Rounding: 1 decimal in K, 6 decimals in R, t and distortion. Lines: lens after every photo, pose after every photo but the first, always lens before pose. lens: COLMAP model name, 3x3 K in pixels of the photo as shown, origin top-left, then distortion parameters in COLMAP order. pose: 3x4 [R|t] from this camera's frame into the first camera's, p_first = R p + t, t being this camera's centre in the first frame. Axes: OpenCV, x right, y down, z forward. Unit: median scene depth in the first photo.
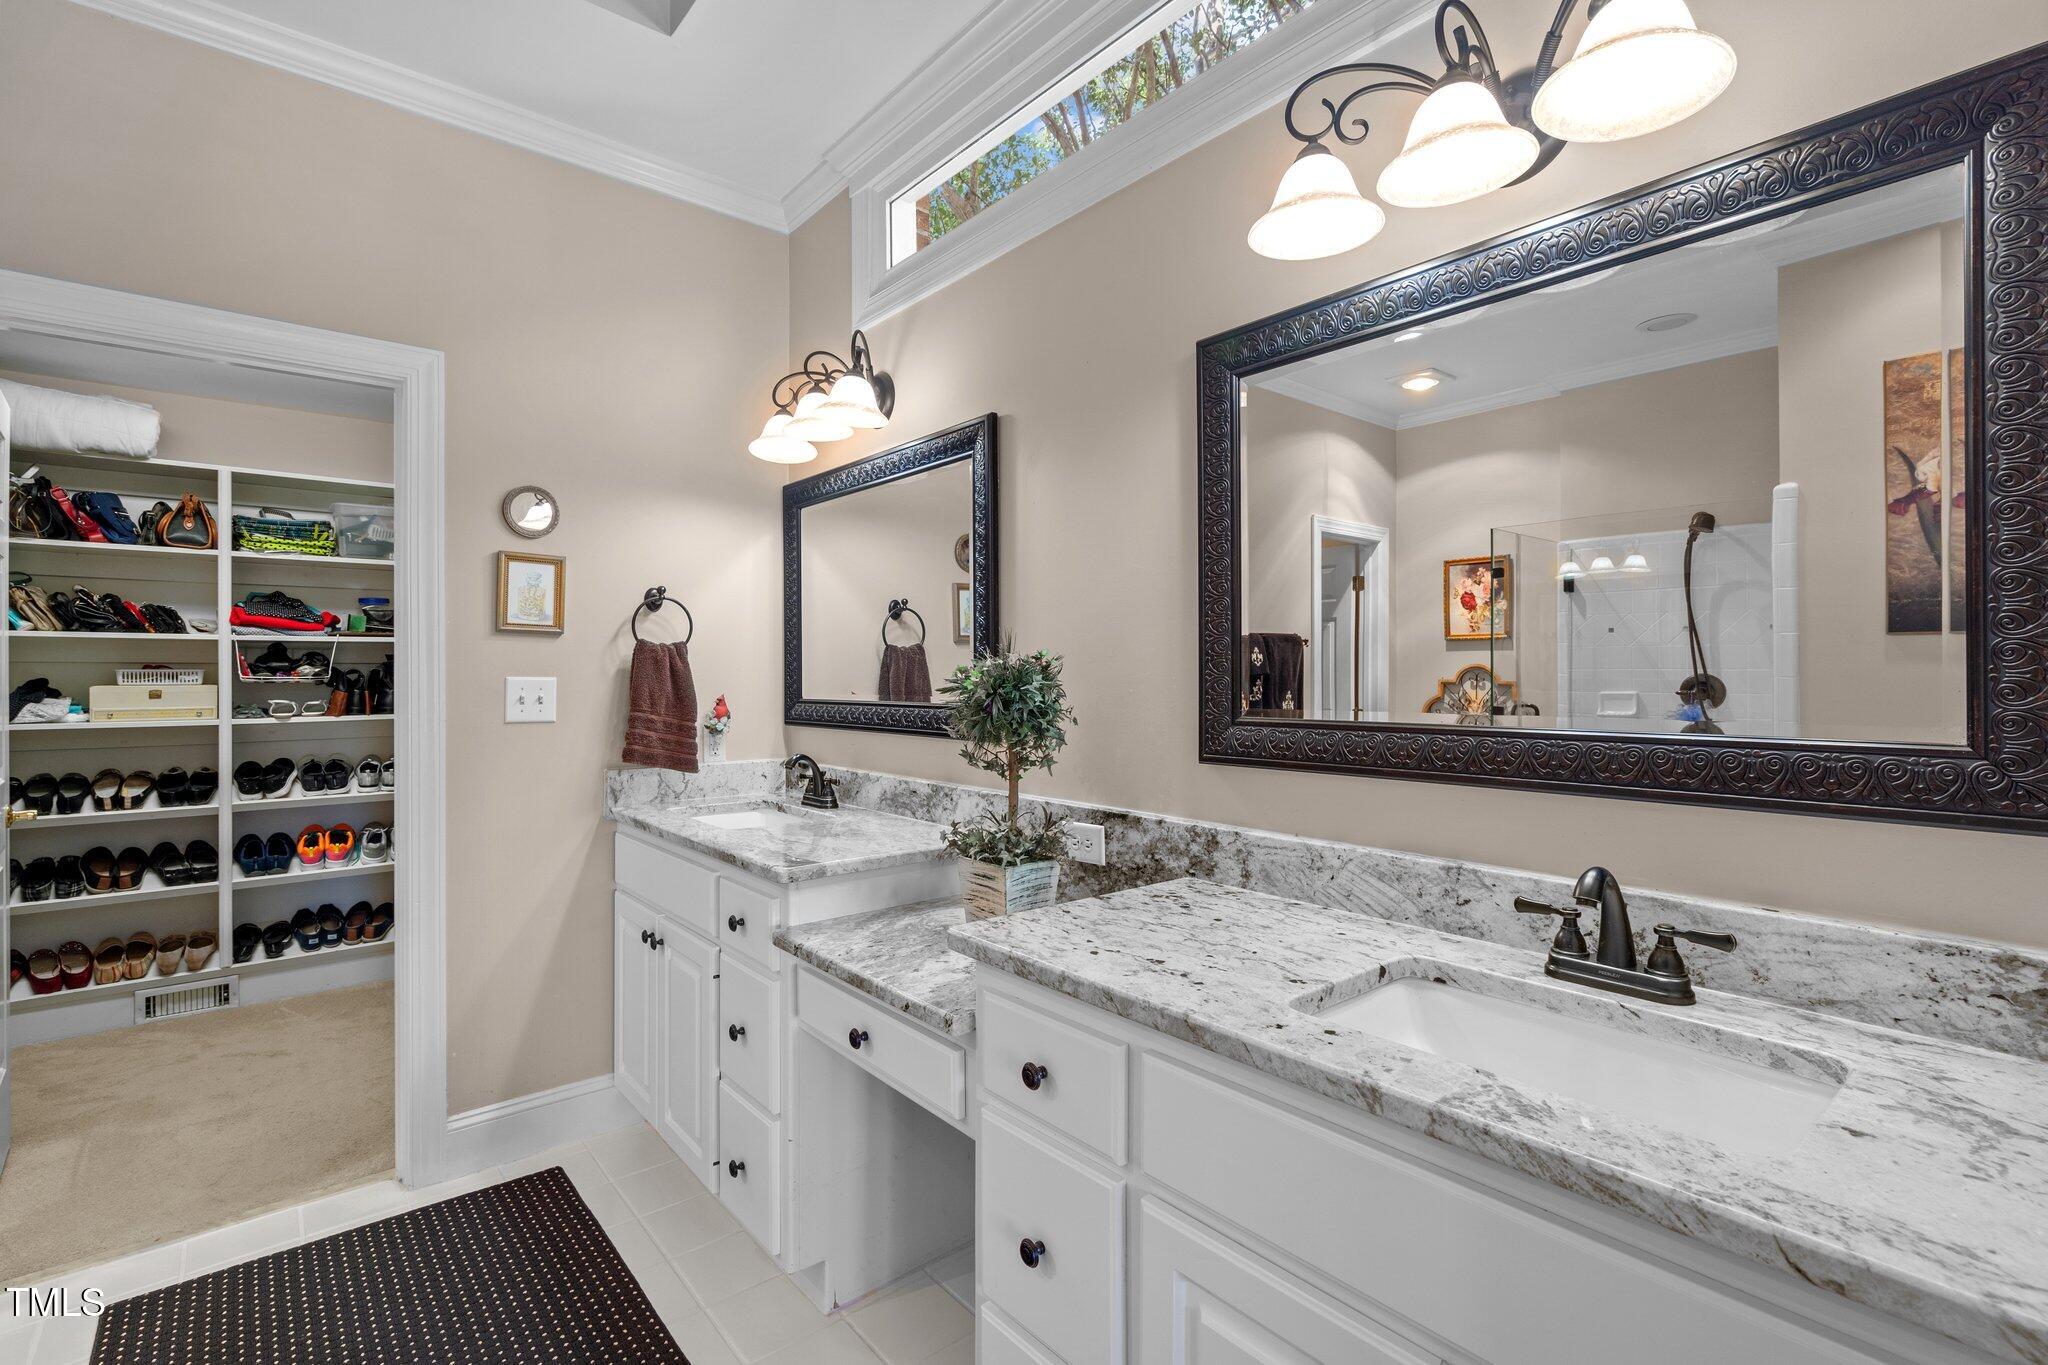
lens RADIAL K [[933.9, 0, 1019.5], [0, 933.9, 677.3], [0, 0, 1]] dist [0.001012, 0.001534]
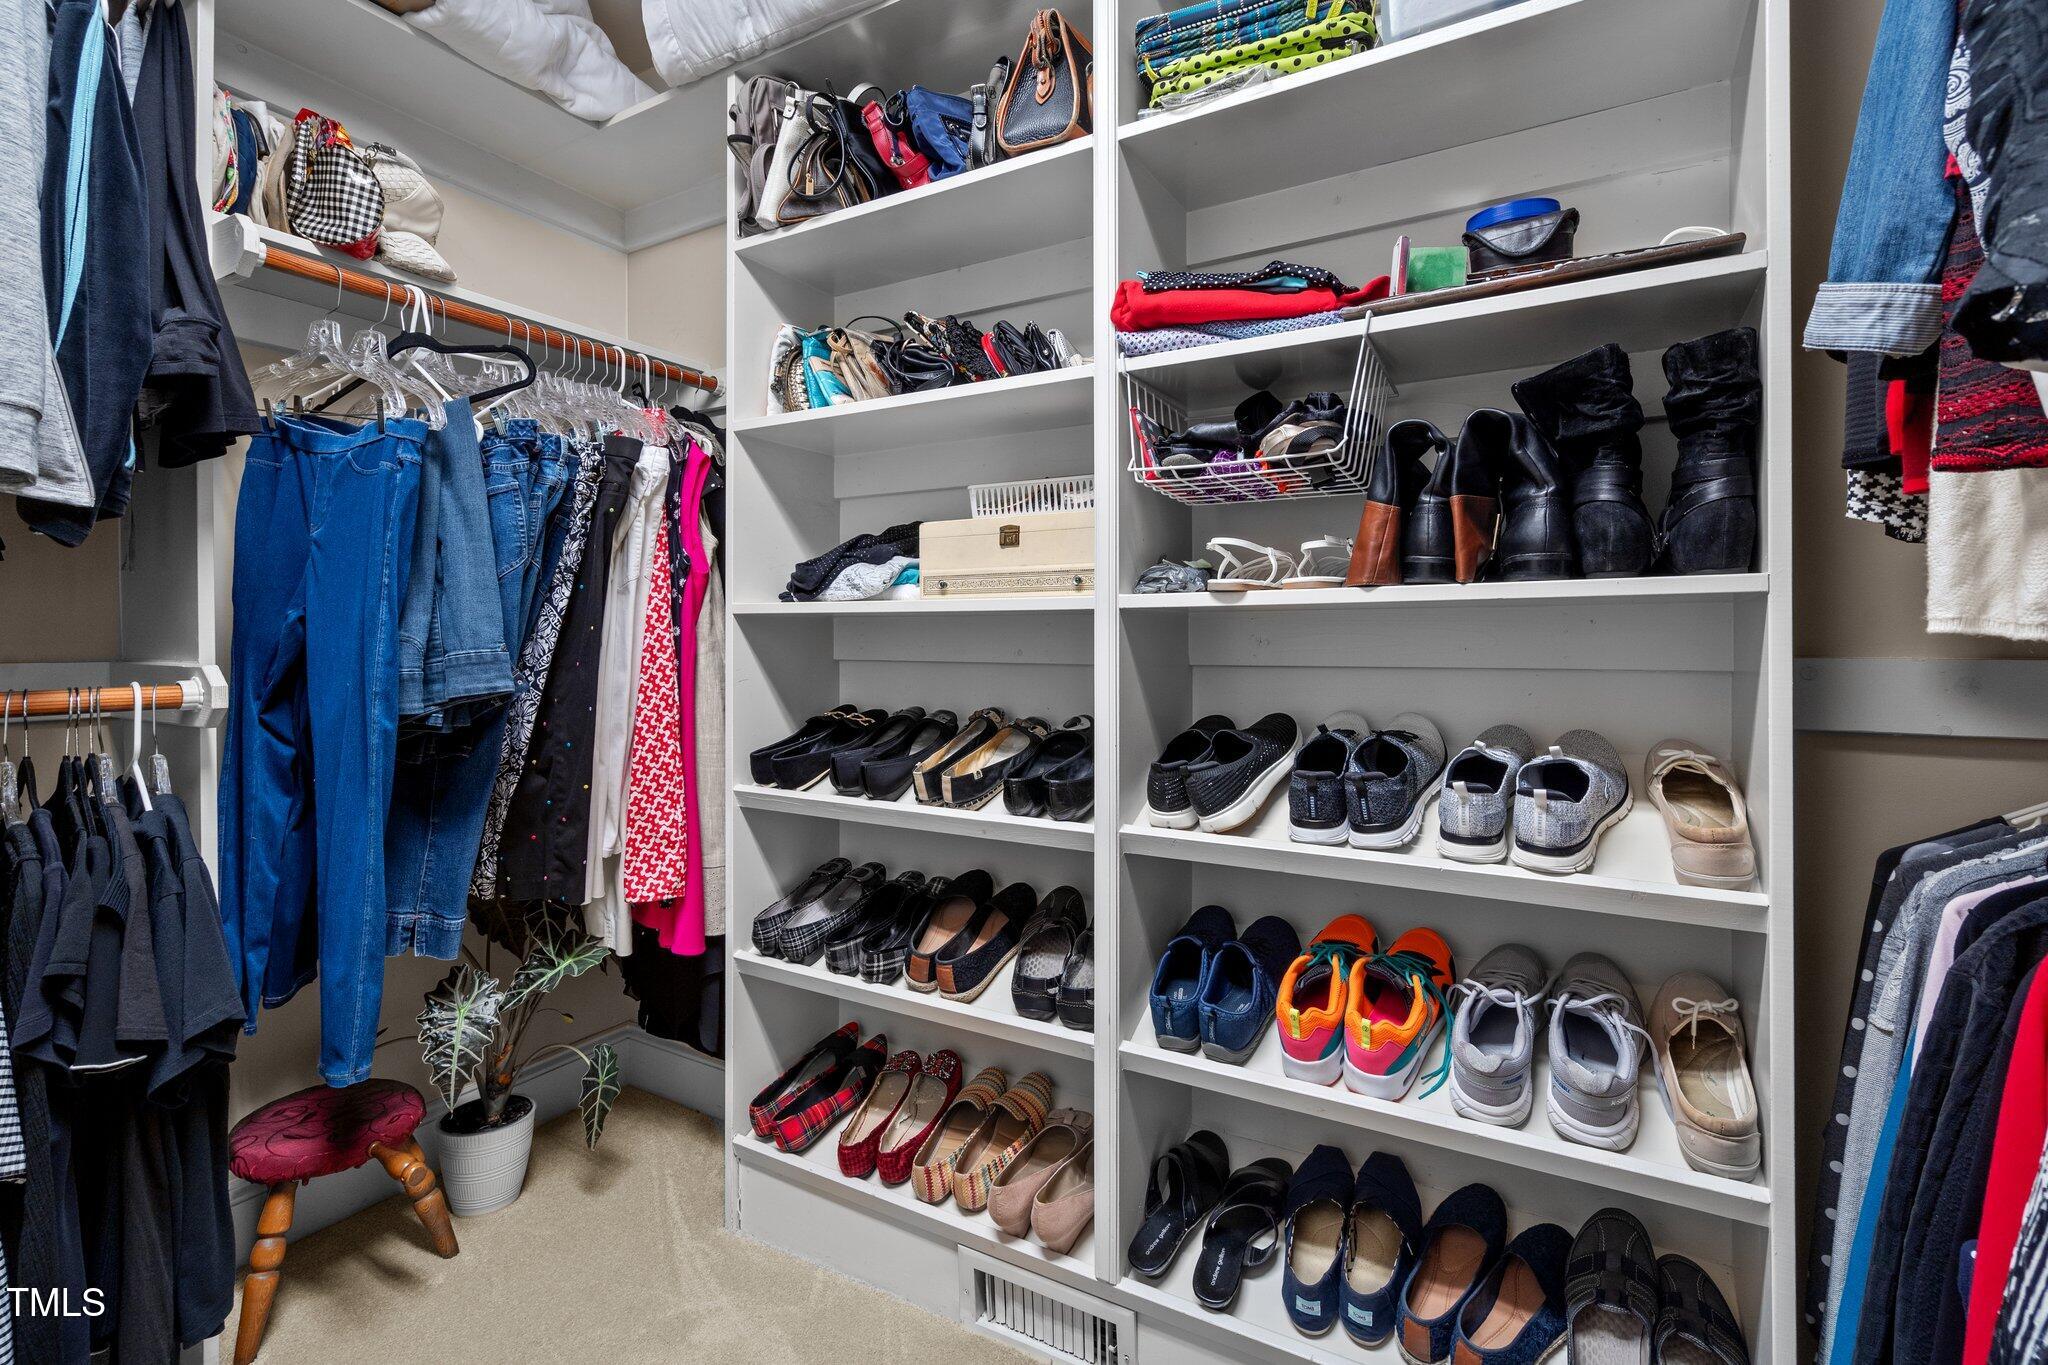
lens RADIAL K [[946.2, 0, 1027.4], [0, 946.2, 624.5], [0, 0, 1]] dist [-0.010760, 0.000180]
pose [[0.340818, -0.005886, -0.940111, -0.532765], [-0.003431, 0.999966, -0.007504, 0.061508], [0.940123, 0.005783, 0.340786, 0.873790]]
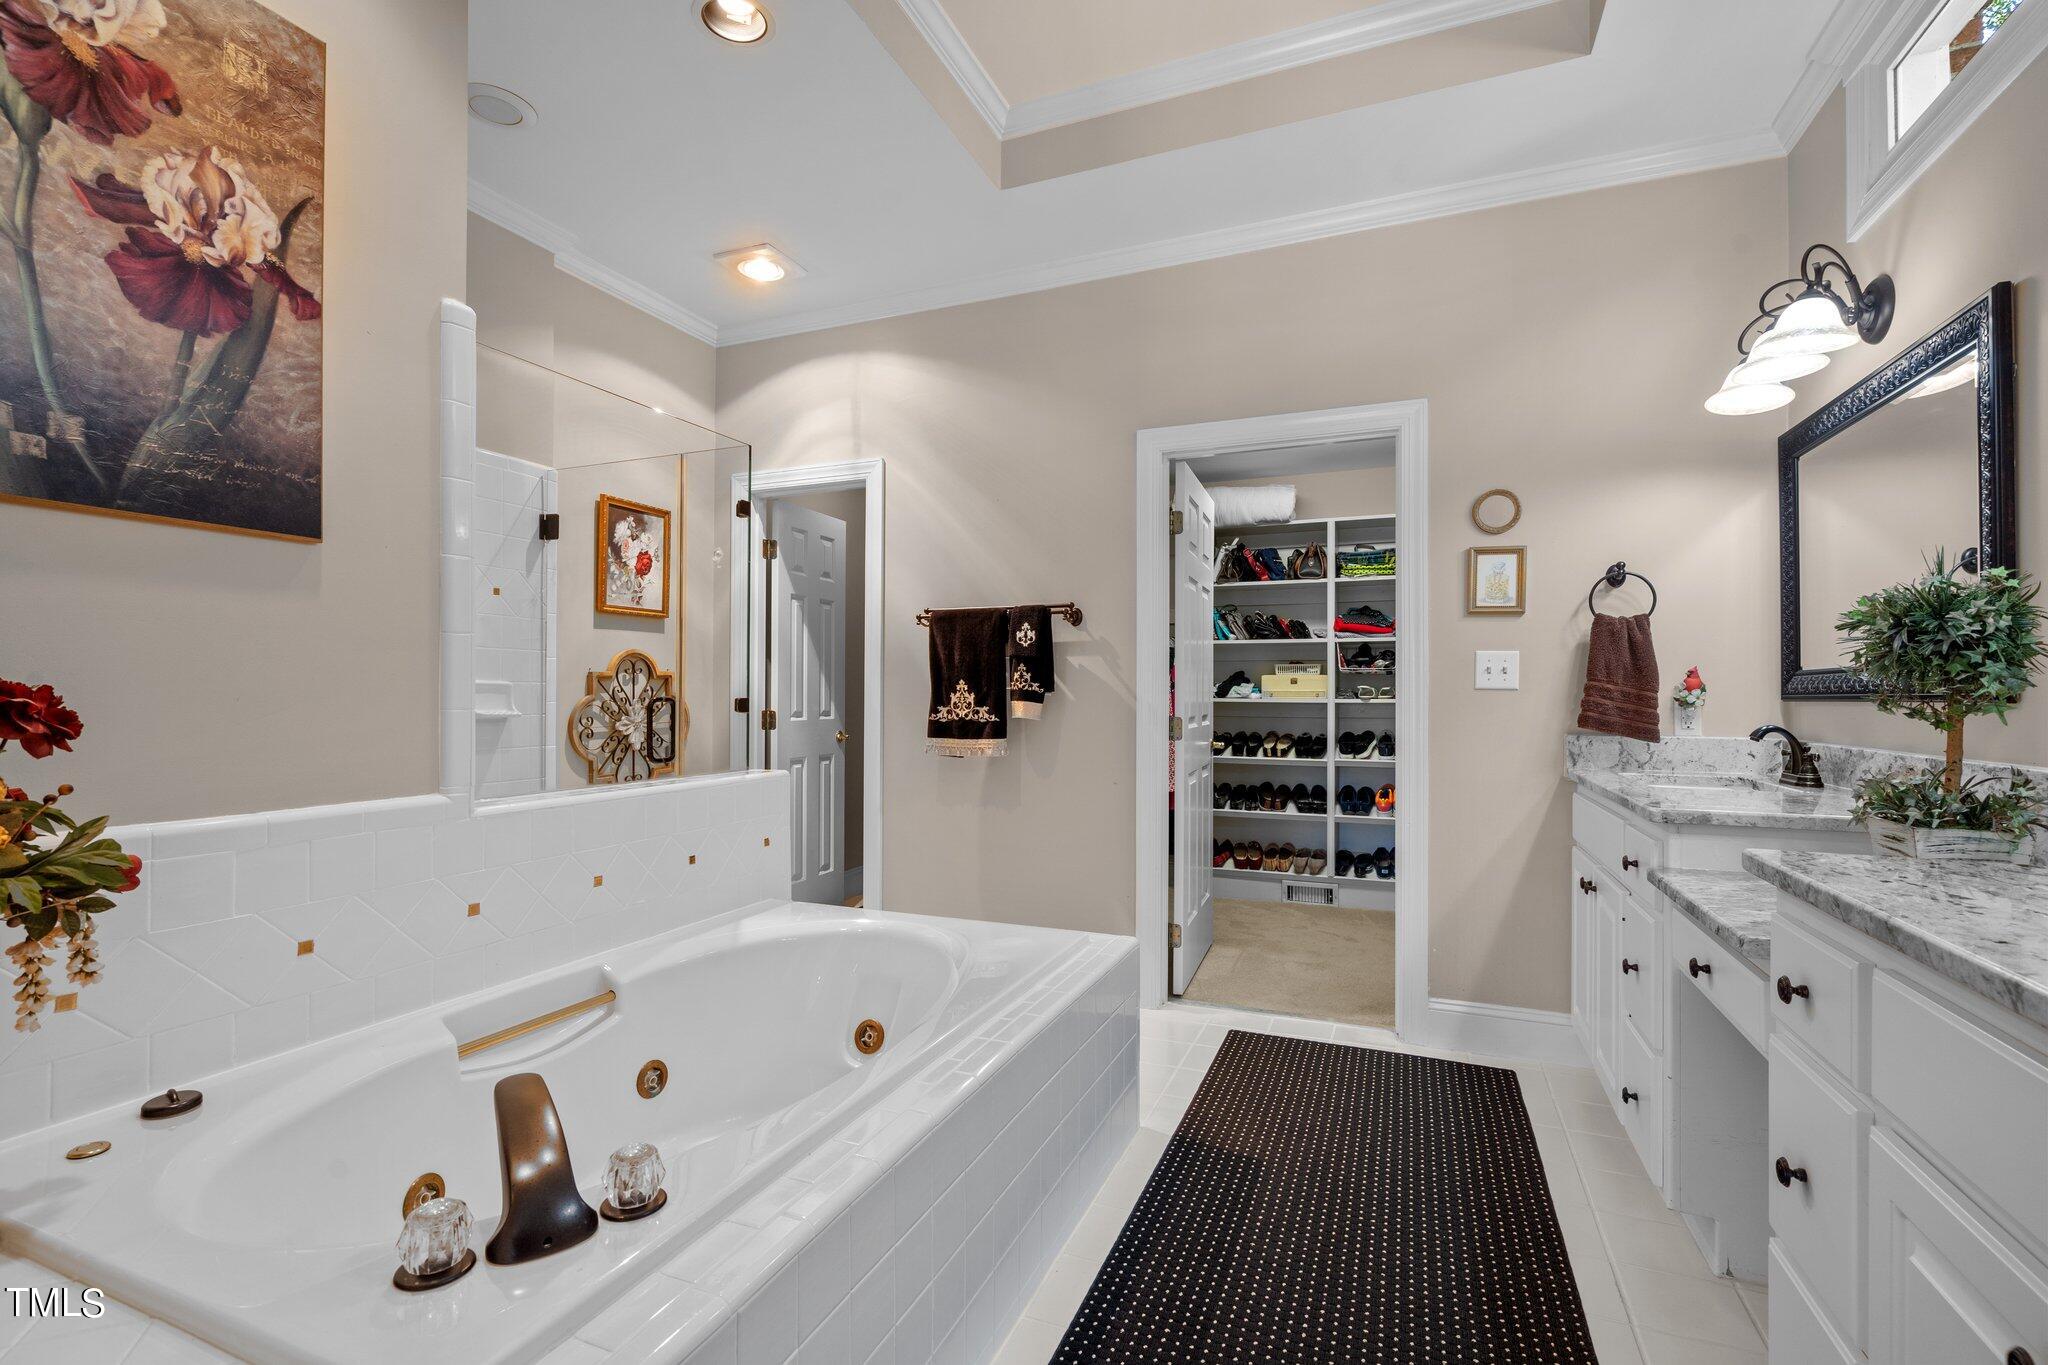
lens RADIAL K [[933.9, 0, 1019.5], [0, 933.9, 677.3], [0, 0, 1]] dist [0.001012, 0.001534]
pose [[0.461673, -0.012336, -0.886964, 0.178608], [-0.008461, 0.999797, -0.018310, 0.043448], [0.887010, 0.015958, 0.461475, -0.058224]]
